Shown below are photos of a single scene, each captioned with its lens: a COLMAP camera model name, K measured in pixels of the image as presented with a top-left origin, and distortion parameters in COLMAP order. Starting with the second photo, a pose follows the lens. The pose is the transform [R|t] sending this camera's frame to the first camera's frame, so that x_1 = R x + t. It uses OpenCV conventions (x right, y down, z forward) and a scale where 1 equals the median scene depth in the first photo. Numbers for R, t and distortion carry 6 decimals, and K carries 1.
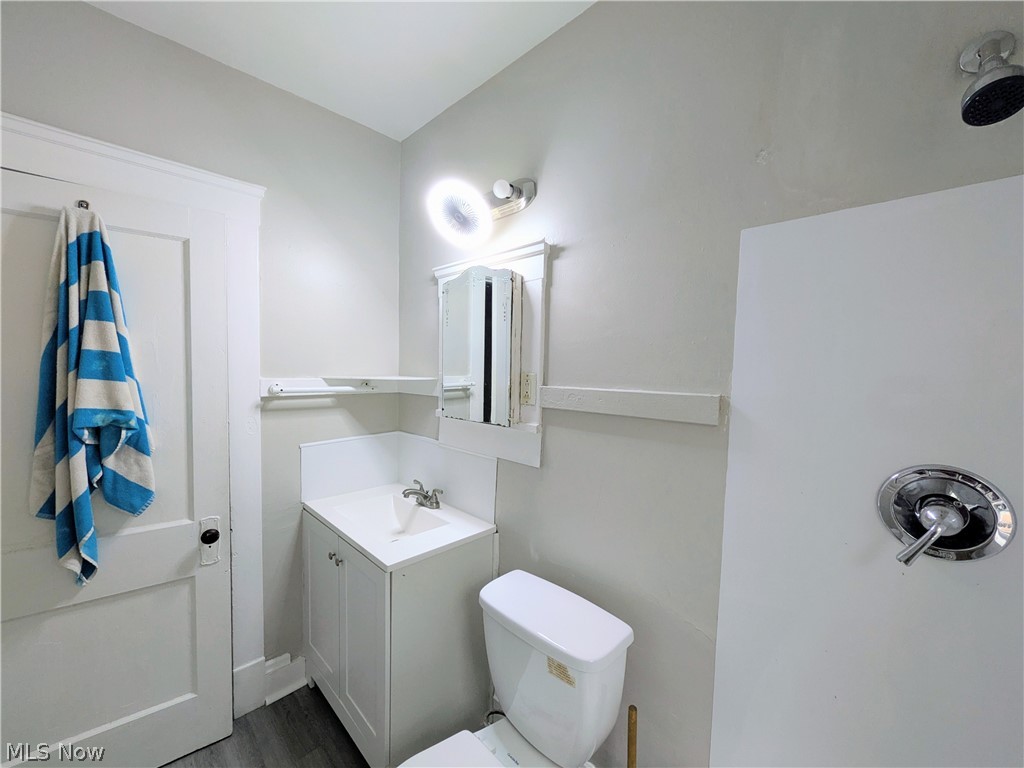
lens RADIAL K [[404.3, 0, 509.2], [0, 404.3, 385.8], [0, 0, 1]] dist [0.000056, -0.000010]
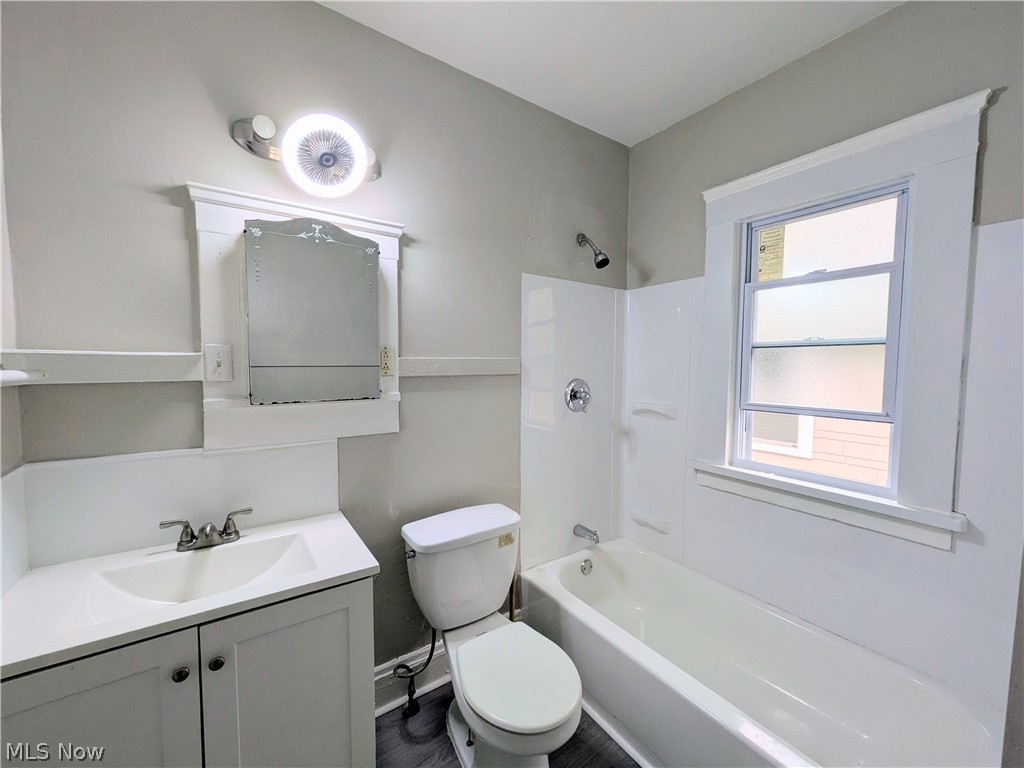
lens RADIAL K [[404.3, 0, 509.2], [0, 404.3, 385.8], [0, 0, 1]] dist [0.000056, -0.000010]
pose [[0.177315, -0.073167, 0.981431, -0.974206], [0.046820, 0.996731, 0.065848, 0.018978], [-0.983040, 0.034274, 0.180161, 0.510094]]
